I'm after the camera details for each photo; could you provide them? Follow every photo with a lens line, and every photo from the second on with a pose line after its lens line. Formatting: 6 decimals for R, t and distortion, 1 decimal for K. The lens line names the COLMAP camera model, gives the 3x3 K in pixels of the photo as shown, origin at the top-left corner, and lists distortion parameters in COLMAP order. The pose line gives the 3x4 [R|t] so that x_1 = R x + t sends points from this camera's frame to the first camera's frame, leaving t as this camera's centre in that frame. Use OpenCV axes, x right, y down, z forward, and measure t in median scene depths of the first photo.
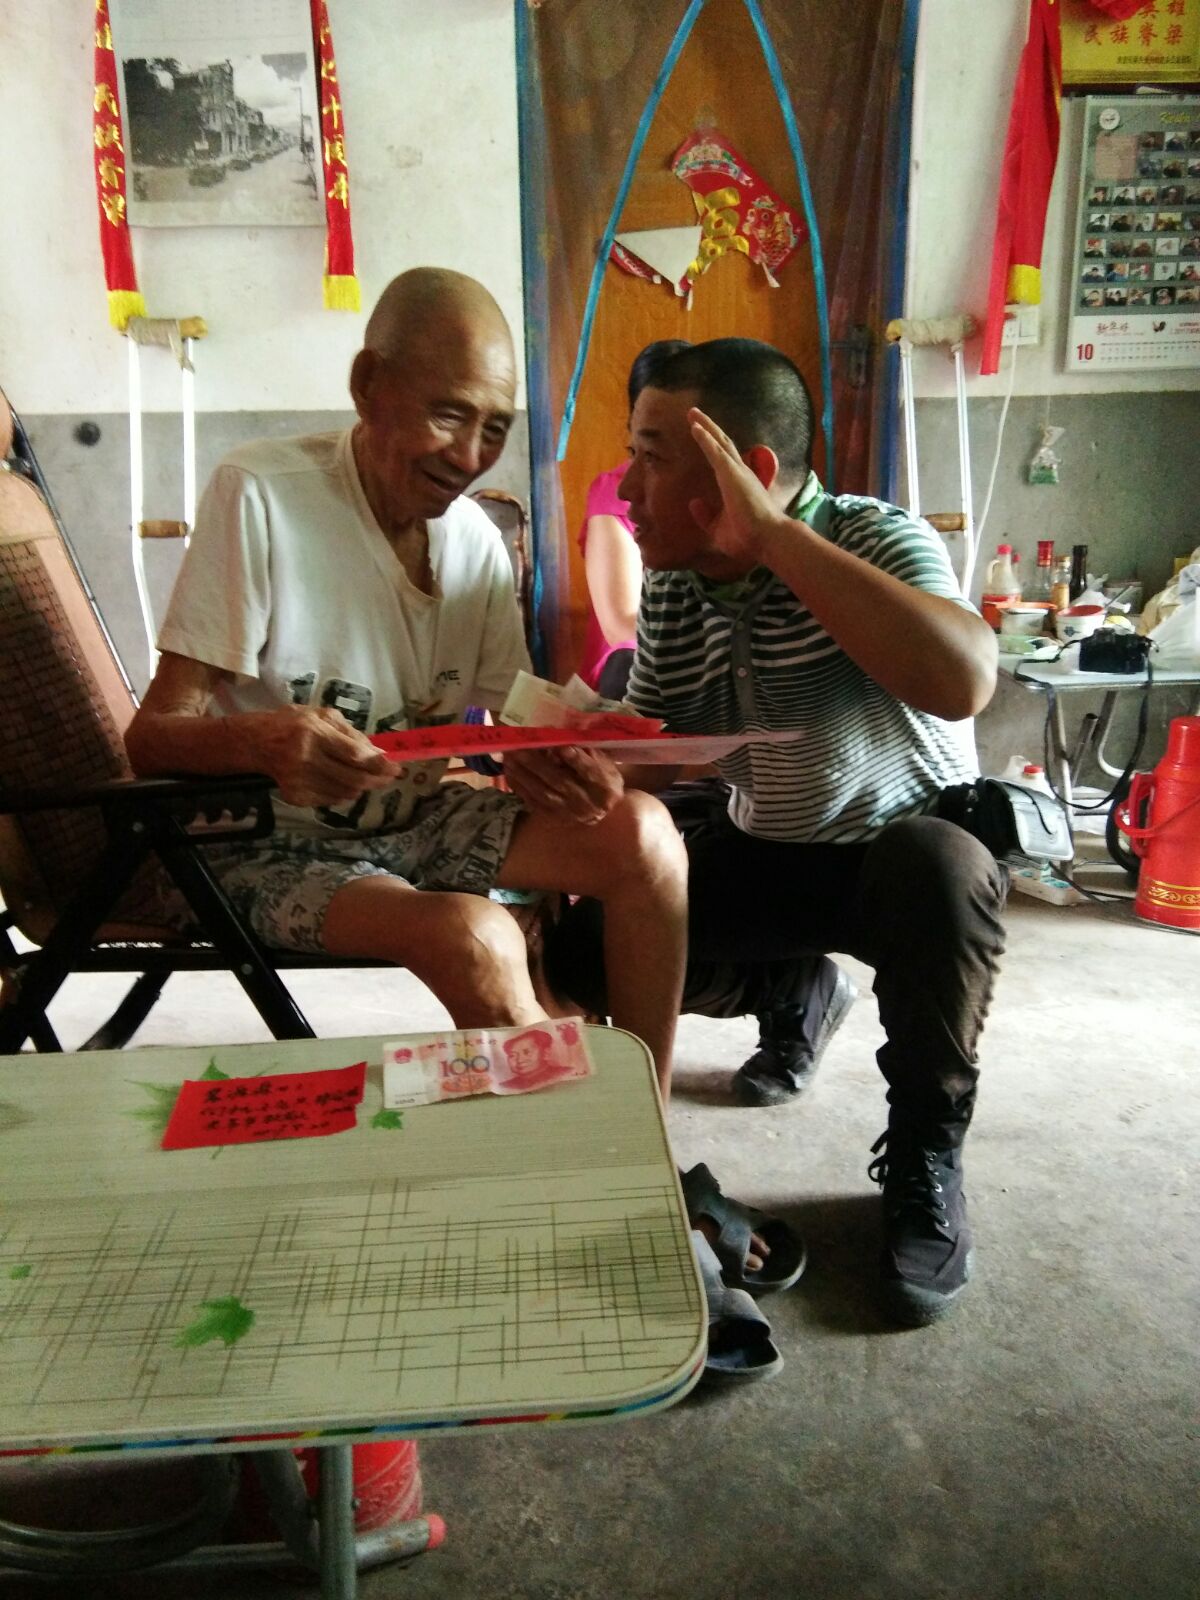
lens RADIAL K [[1286.4, 0, 600.0], [0, 1286.4, 800.0], [0, 0, 1]] dist [0.038344, -0.071644]
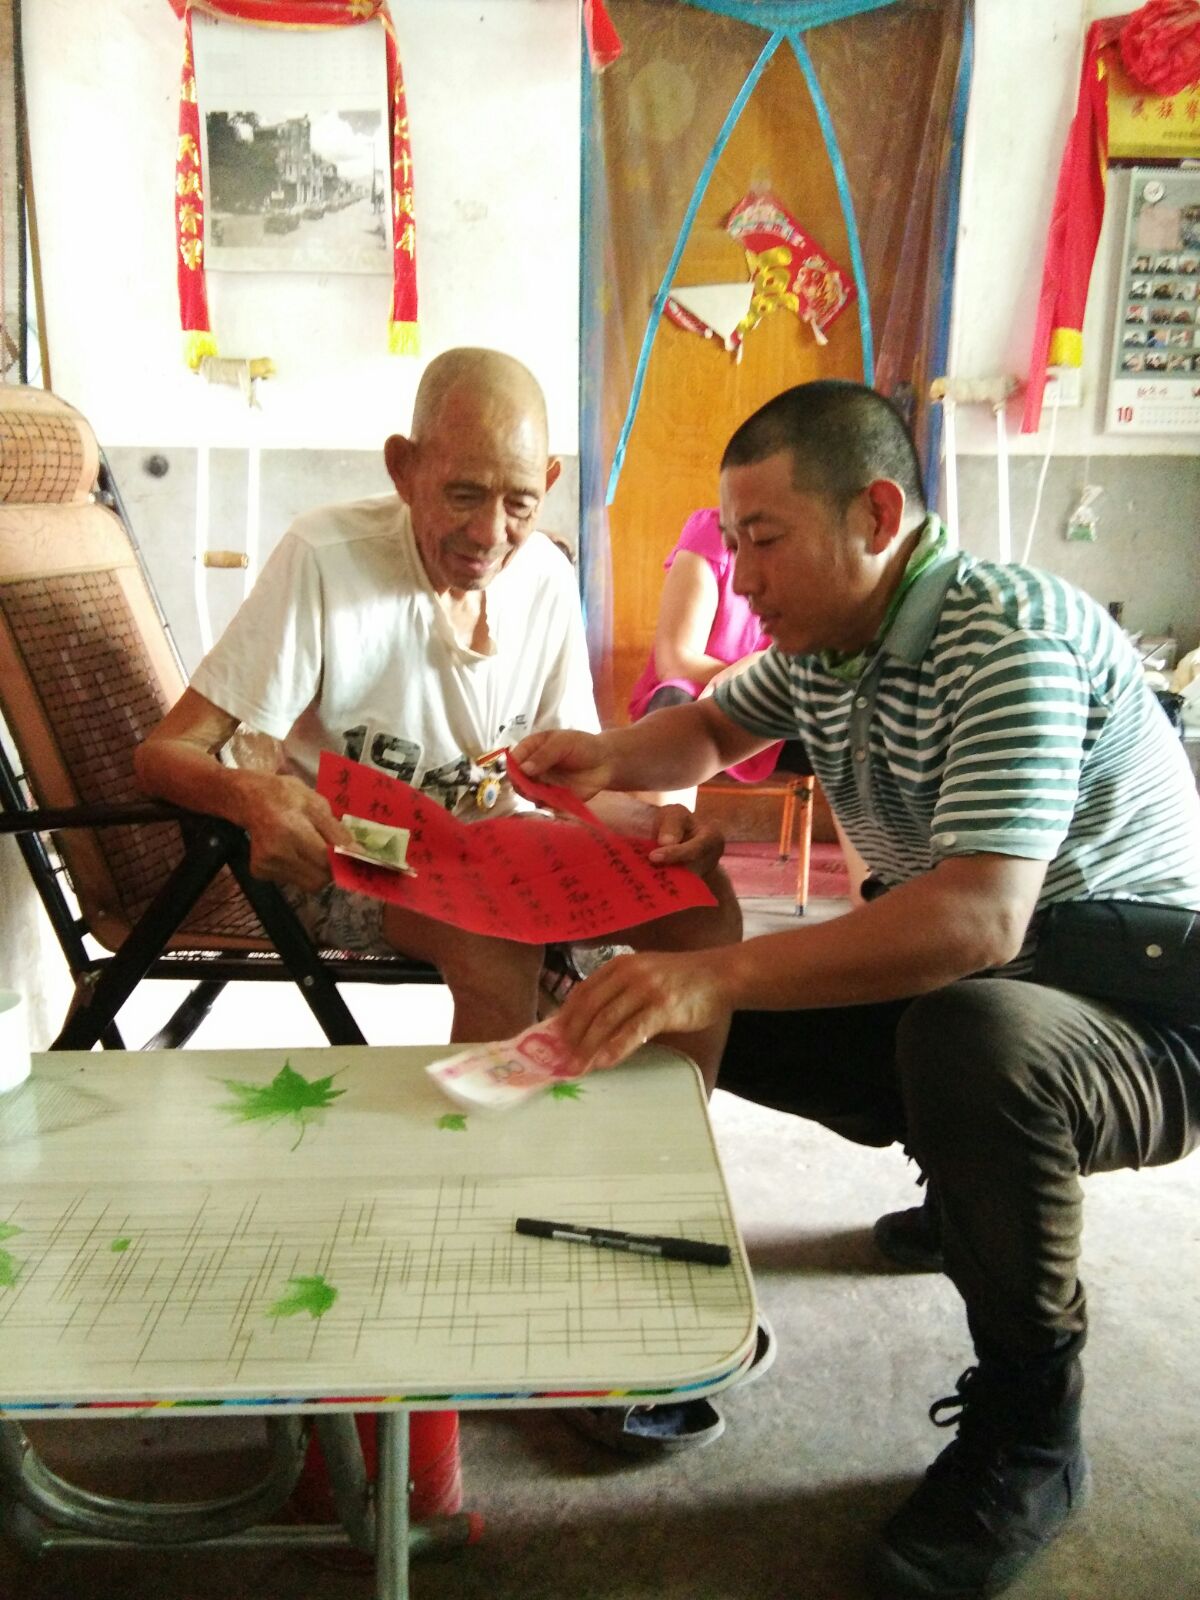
lens RADIAL K [[1286.4, 0, 600.0], [0, 1286.4, 800.0], [0, 0, 1]] dist [0.038344, -0.071644]
pose [[0.999262, 0.033270, -0.019181, -0.011421], [-0.033822, 0.999001, -0.029194, 0.003296], [0.018191, 0.029822, 0.999390, -0.024543]]
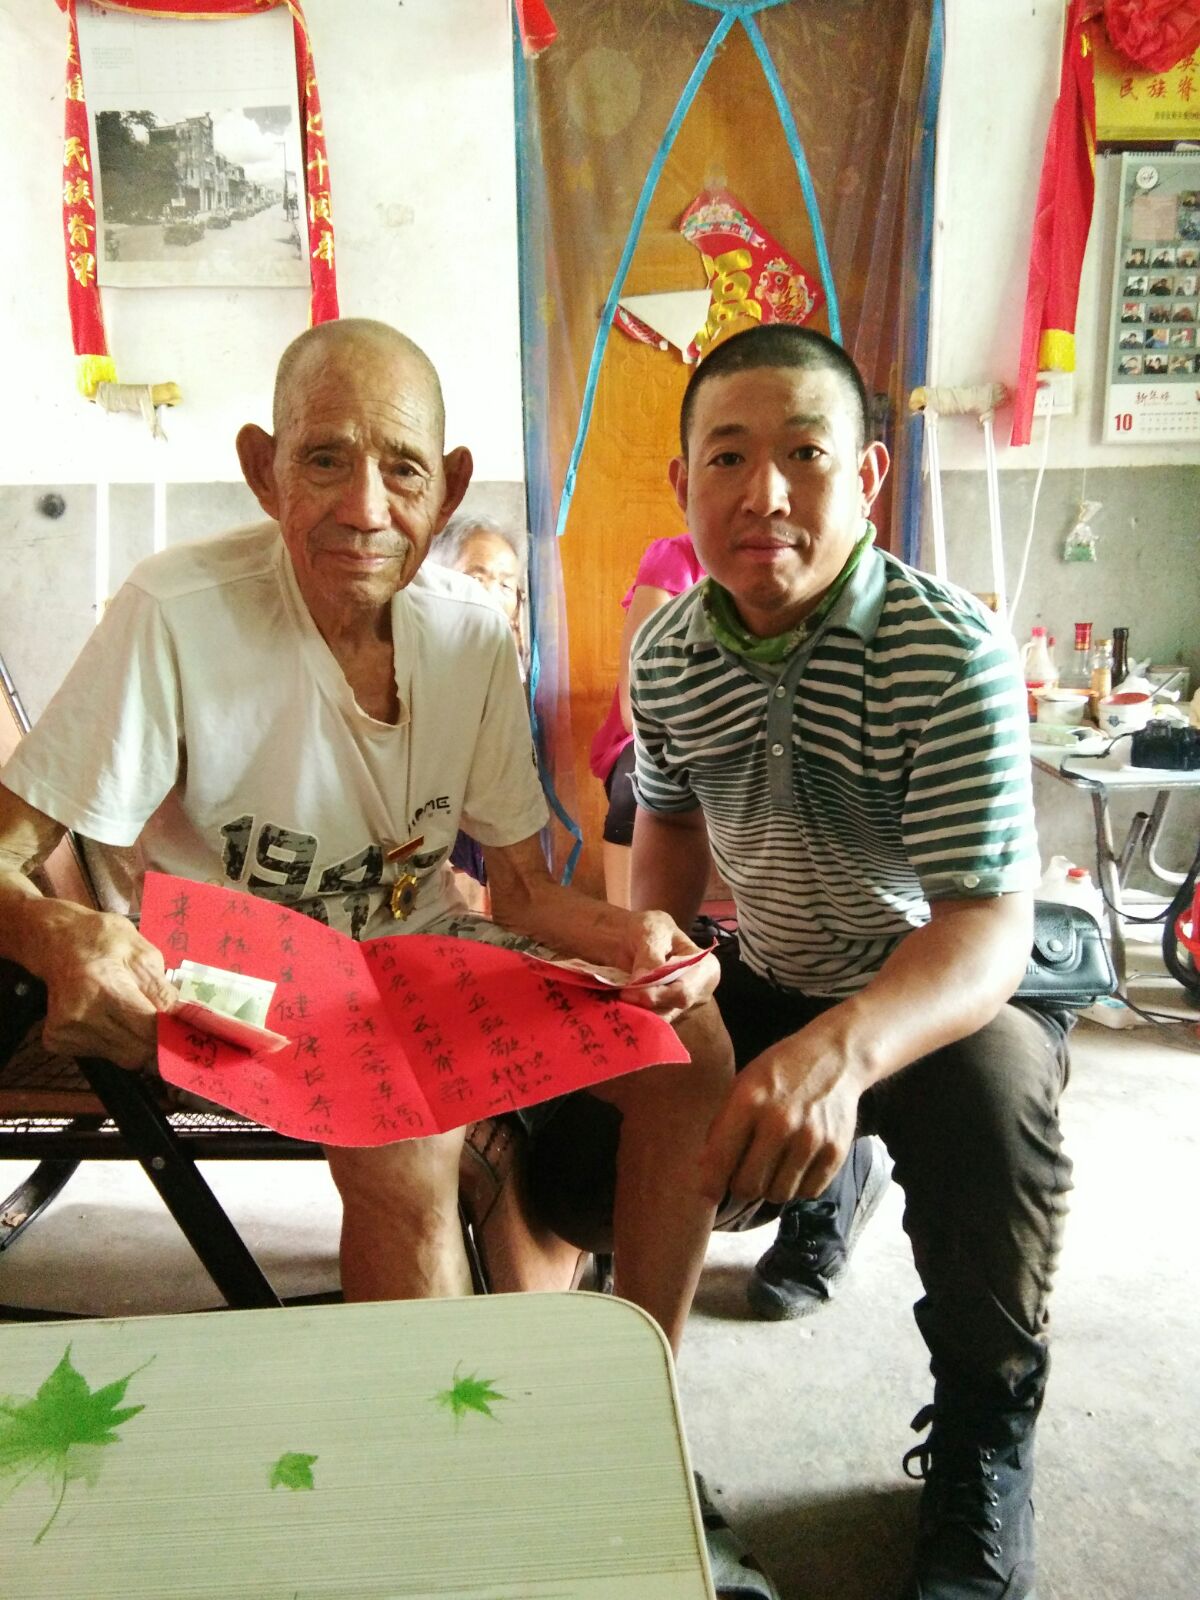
lens RADIAL K [[1286.4, 0, 600.0], [0, 1286.4, 800.0], [0, 0, 1]] dist [0.038344, -0.071644]
pose [[0.999995, 0.002896, -0.001103, -0.000306], [-0.002950, 0.998619, -0.052458, -0.025687], [0.000949, 0.052461, 0.998623, 0.087123]]
